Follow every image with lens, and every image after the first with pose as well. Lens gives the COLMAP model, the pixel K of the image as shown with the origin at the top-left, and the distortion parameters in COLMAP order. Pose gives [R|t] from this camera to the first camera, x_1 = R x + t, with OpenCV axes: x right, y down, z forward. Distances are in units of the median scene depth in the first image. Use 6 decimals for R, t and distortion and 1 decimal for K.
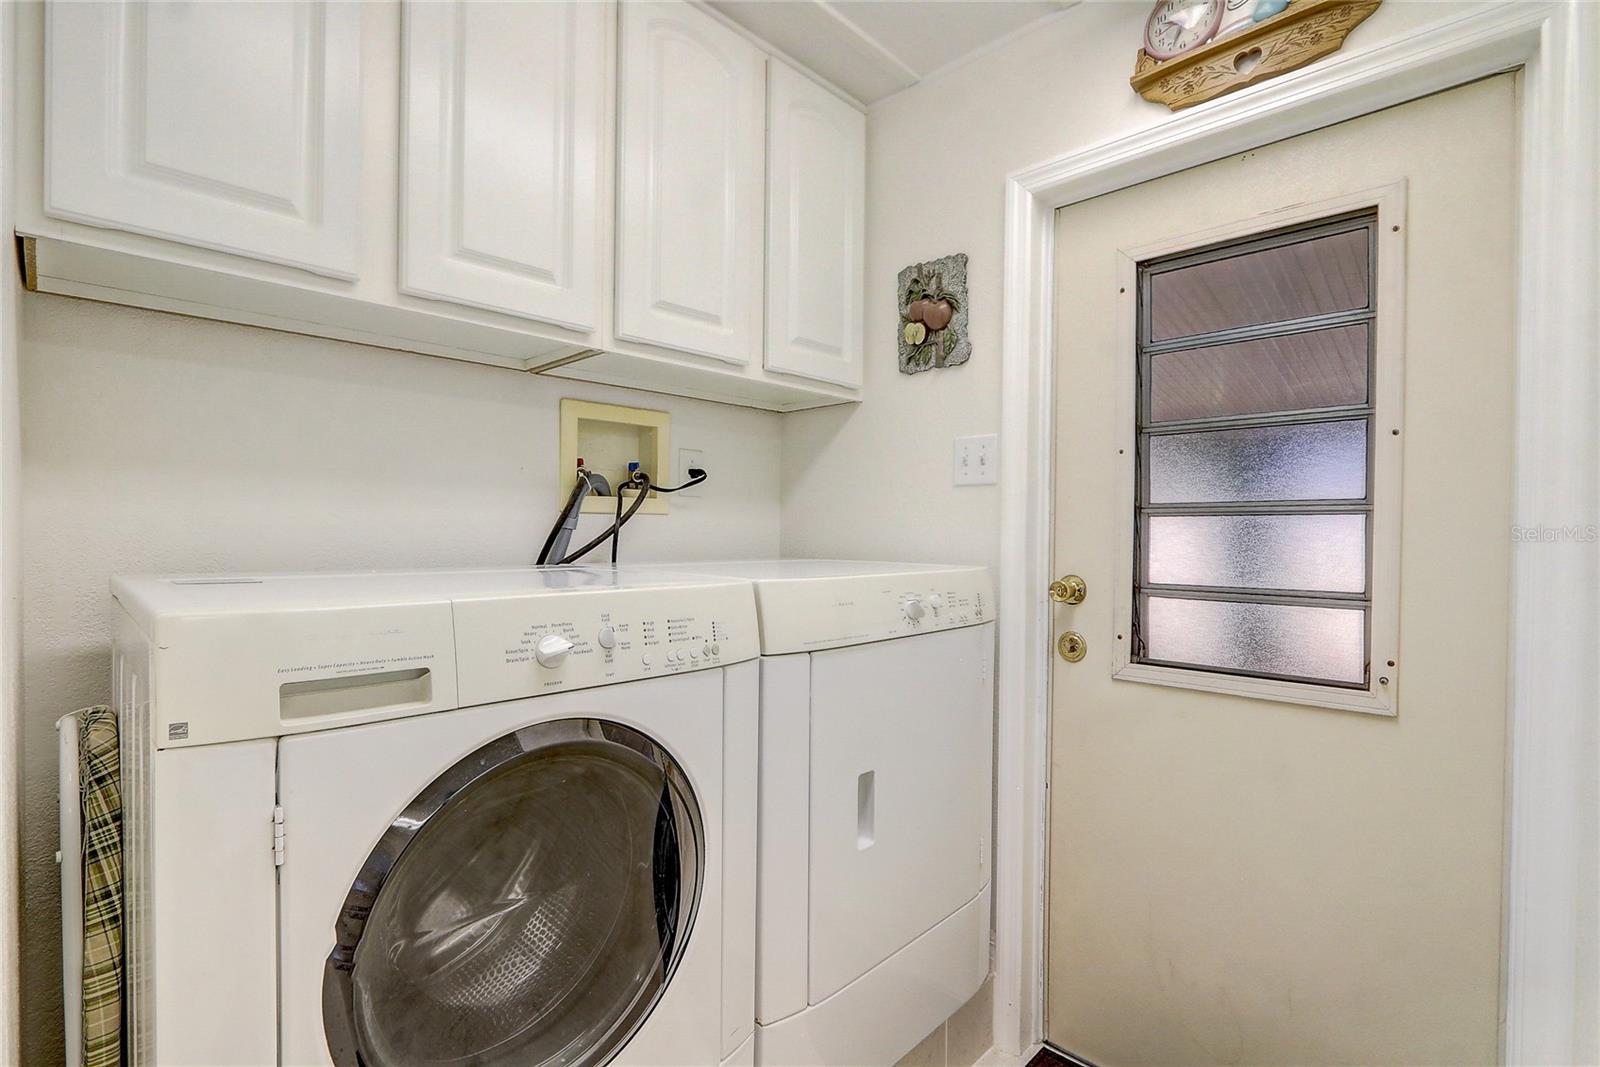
lens RADIAL K [[738.1, 0, 807.0], [0, 738.1, 537.3], [0, 0, 1]] dist [-0.011789, -0.000056]
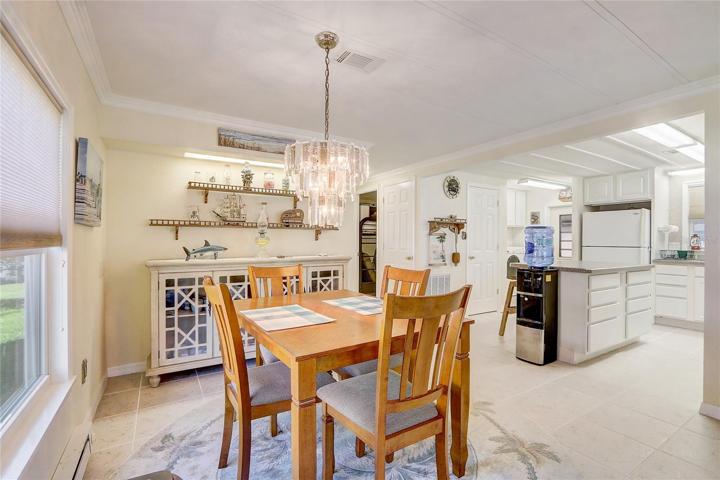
lens RADIAL K [[332.2, 0, 363.1], [0, 332.2, 241.7], [0, 0, 1]] dist [-0.011789, -0.000056]
pose [[0.969846, -0.002558, -0.243705, -0.906125], [0.000716, 0.999971, -0.007646, 0.003788], [0.243717, 0.007241, 0.969819, -3.507861]]
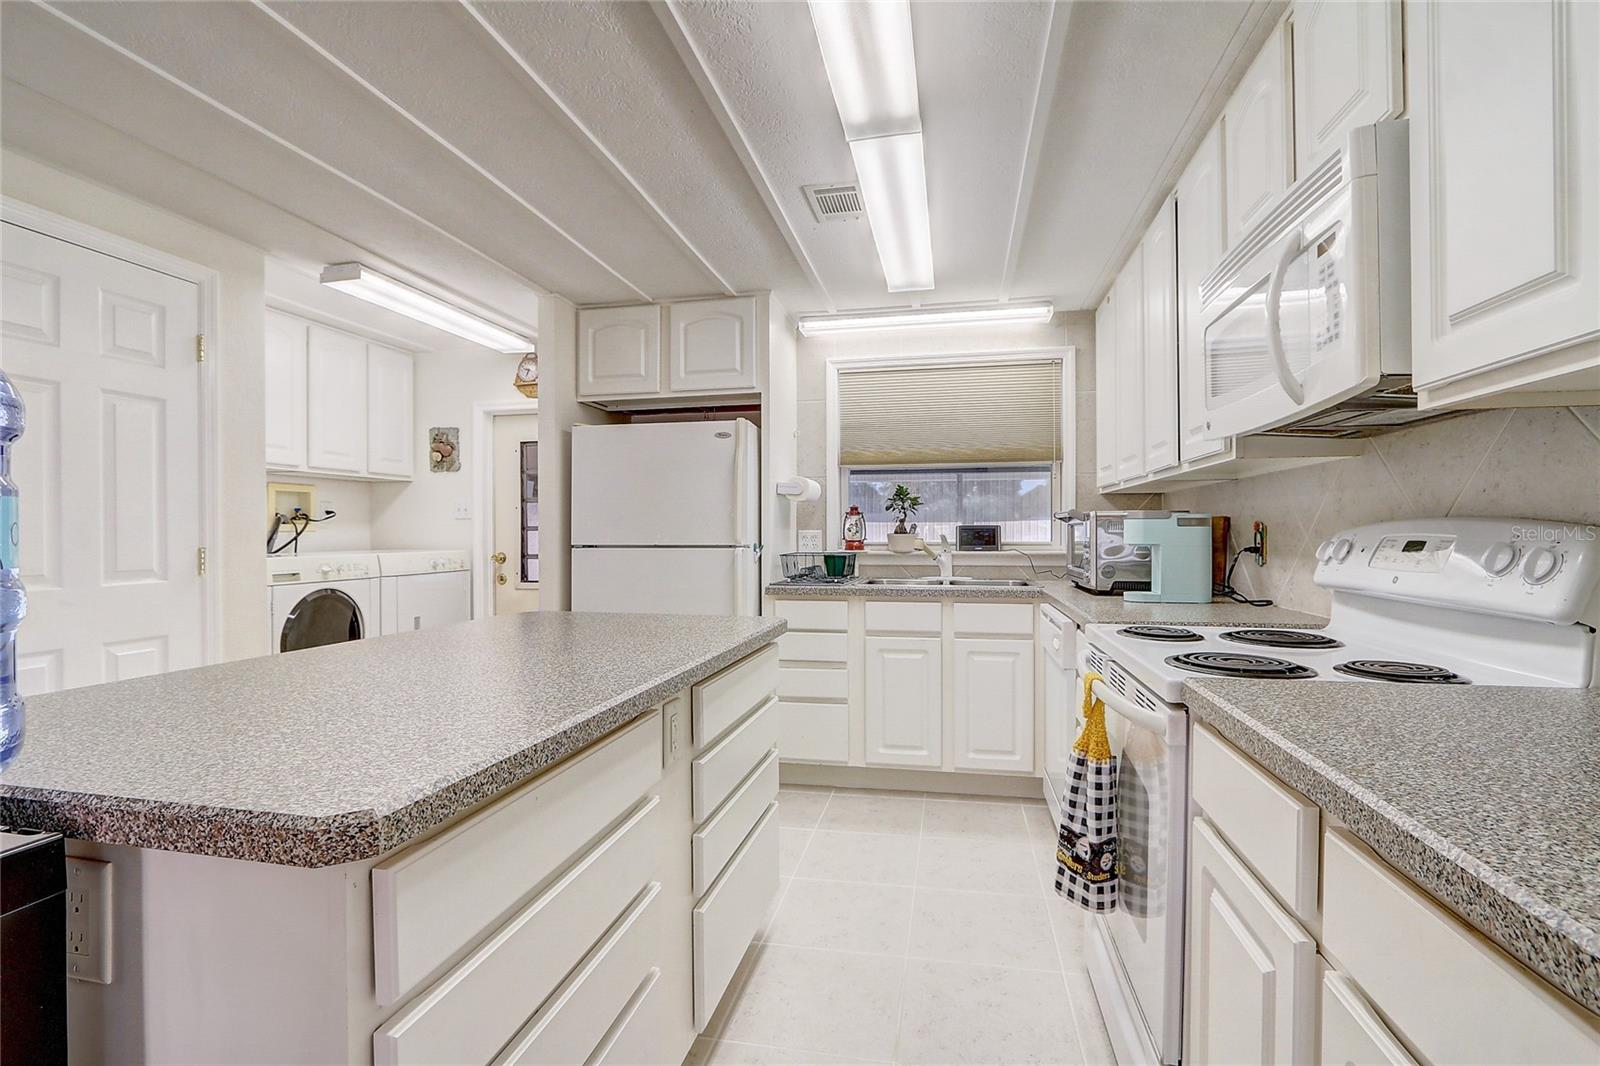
lens RADIAL K [[738.1, 0, 807.0], [0, 738.1, 536.8], [0, 0, 1]] dist [-0.011789, -0.000056]
pose [[0.844898, -0.015859, 0.534692, -0.136863], [0.016755, 0.999855, 0.003181, 0.003677], [-0.534664, 0.006271, 0.845041, -1.867978]]
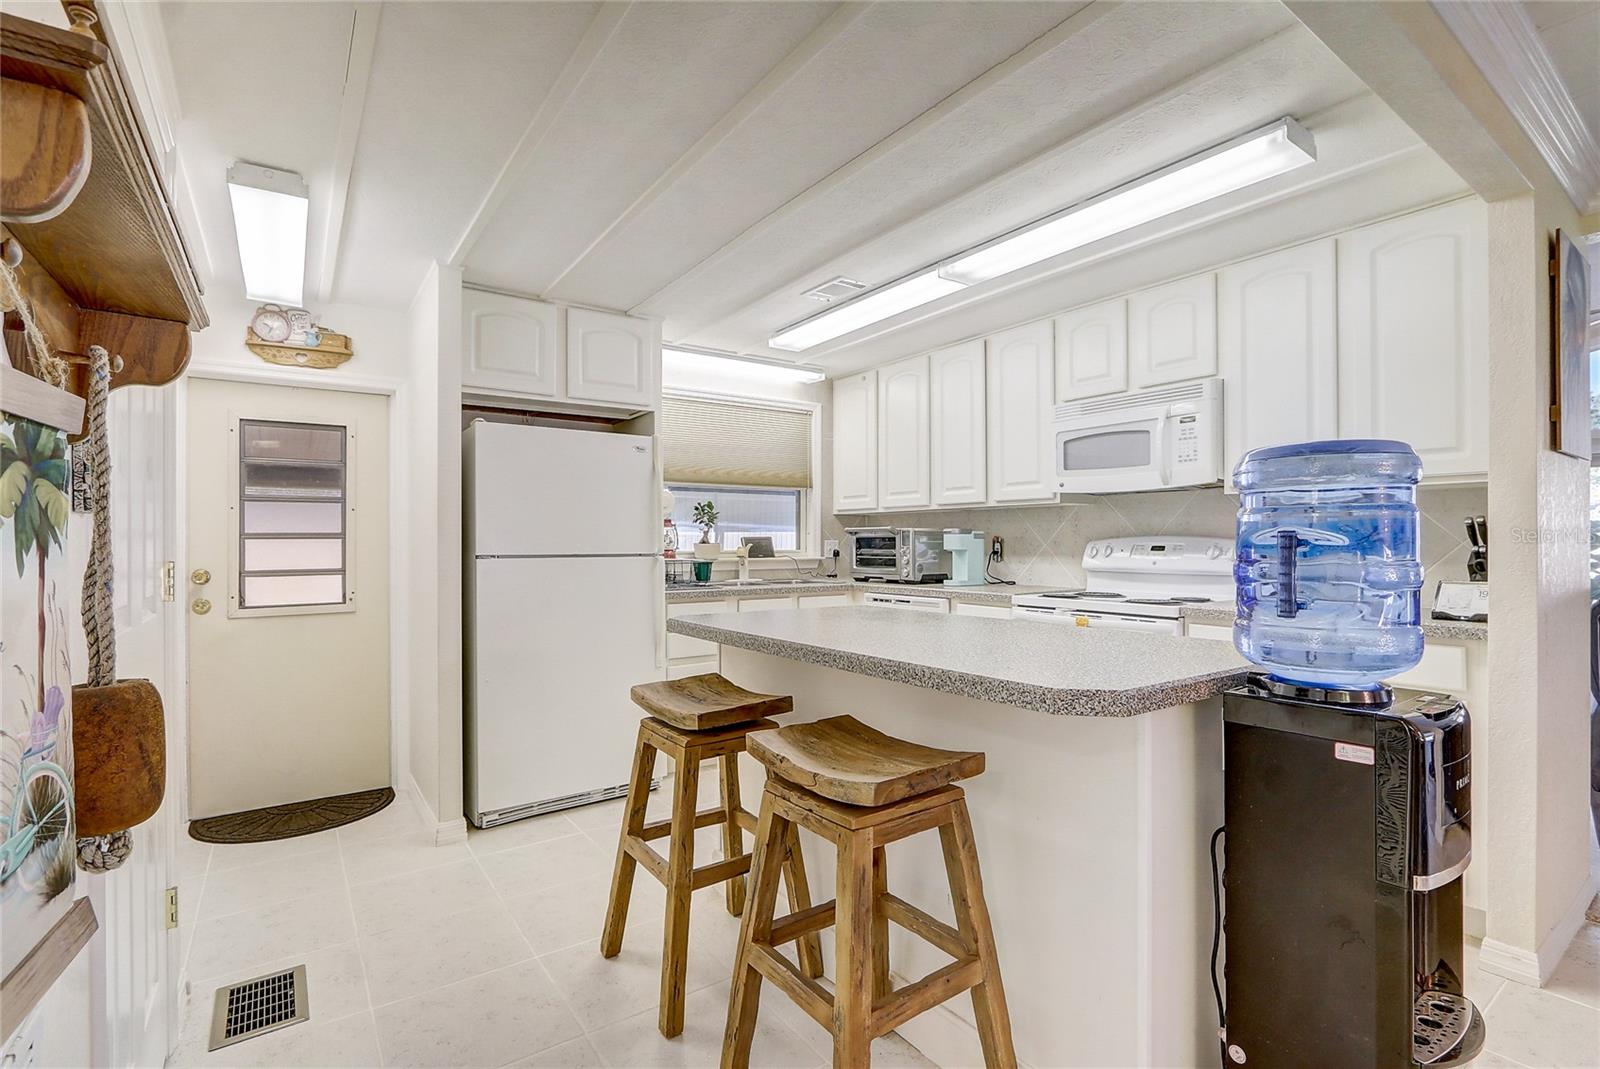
lens RADIAL K [[738.1, 0, 807.0], [0, 738.1, 538.3], [0, 0, 1]] dist [-0.011789, -0.000056]
pose [[0.189643, -0.005366, 0.981838, -1.216641], [0.012775, 0.999914, 0.002997, -0.016217], [-0.981770, 0.011975, 0.189696, -0.922115]]
